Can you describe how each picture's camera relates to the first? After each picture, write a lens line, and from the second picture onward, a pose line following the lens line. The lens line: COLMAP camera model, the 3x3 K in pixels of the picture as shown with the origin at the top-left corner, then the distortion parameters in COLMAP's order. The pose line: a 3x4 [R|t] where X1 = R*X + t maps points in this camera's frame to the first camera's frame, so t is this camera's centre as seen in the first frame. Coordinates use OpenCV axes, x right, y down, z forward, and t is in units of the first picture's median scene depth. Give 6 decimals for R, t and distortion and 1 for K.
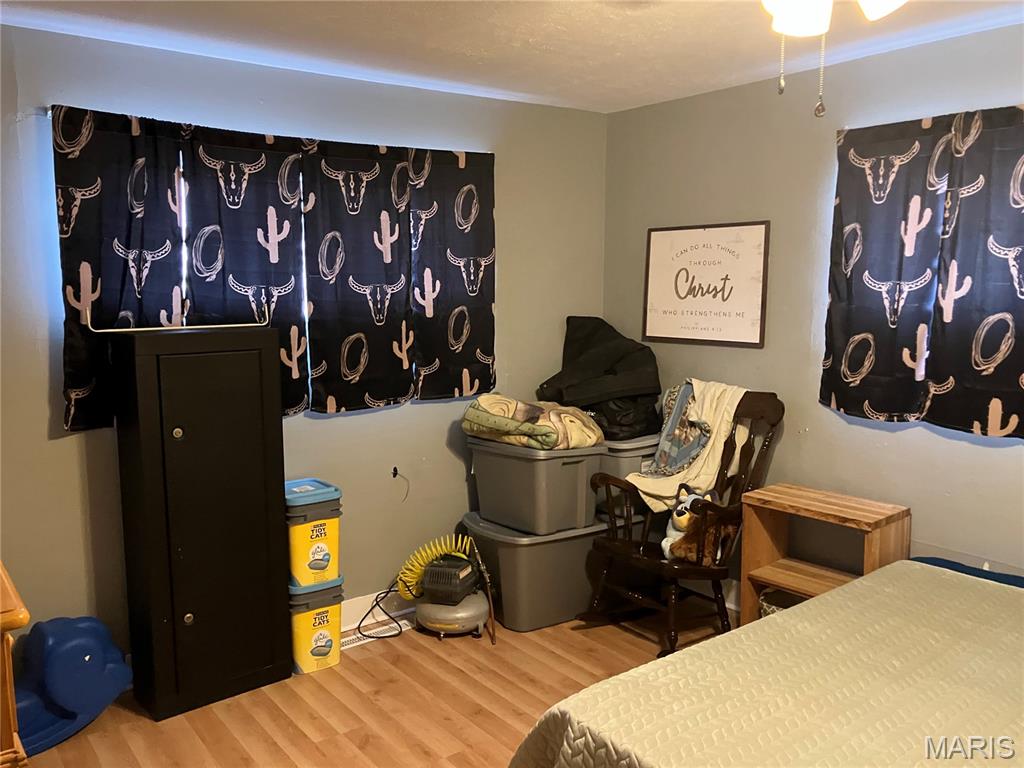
lens RADIAL K [[851.8, 0, 499.3], [0, 851.8, 394.7], [0, 0, 1]] dist [0.029201, -0.025023]
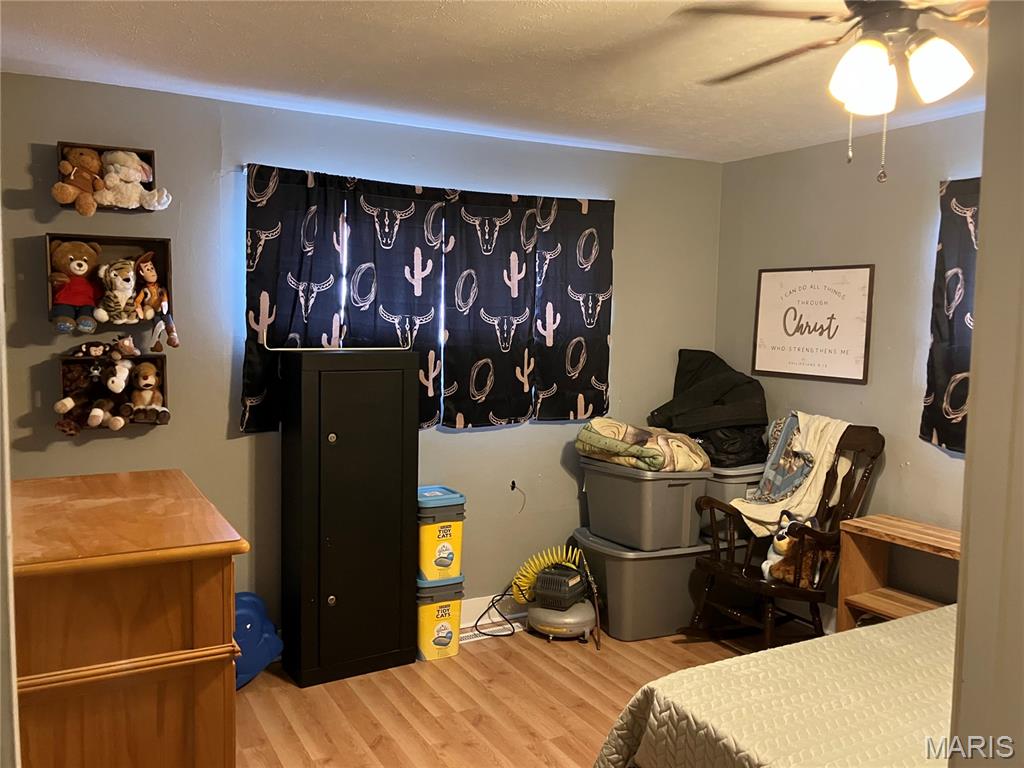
lens RADIAL K [[851.8, 0, 503.0], [0, 851.8, 380.6], [0, 0, 1]] dist [0.029201, -0.025023]
pose [[0.989812, 0.032746, -0.138565, 0.013696], [-0.040474, 0.997757, -0.053326, 0.016849], [0.136508, 0.058391, 0.988917, -0.112138]]
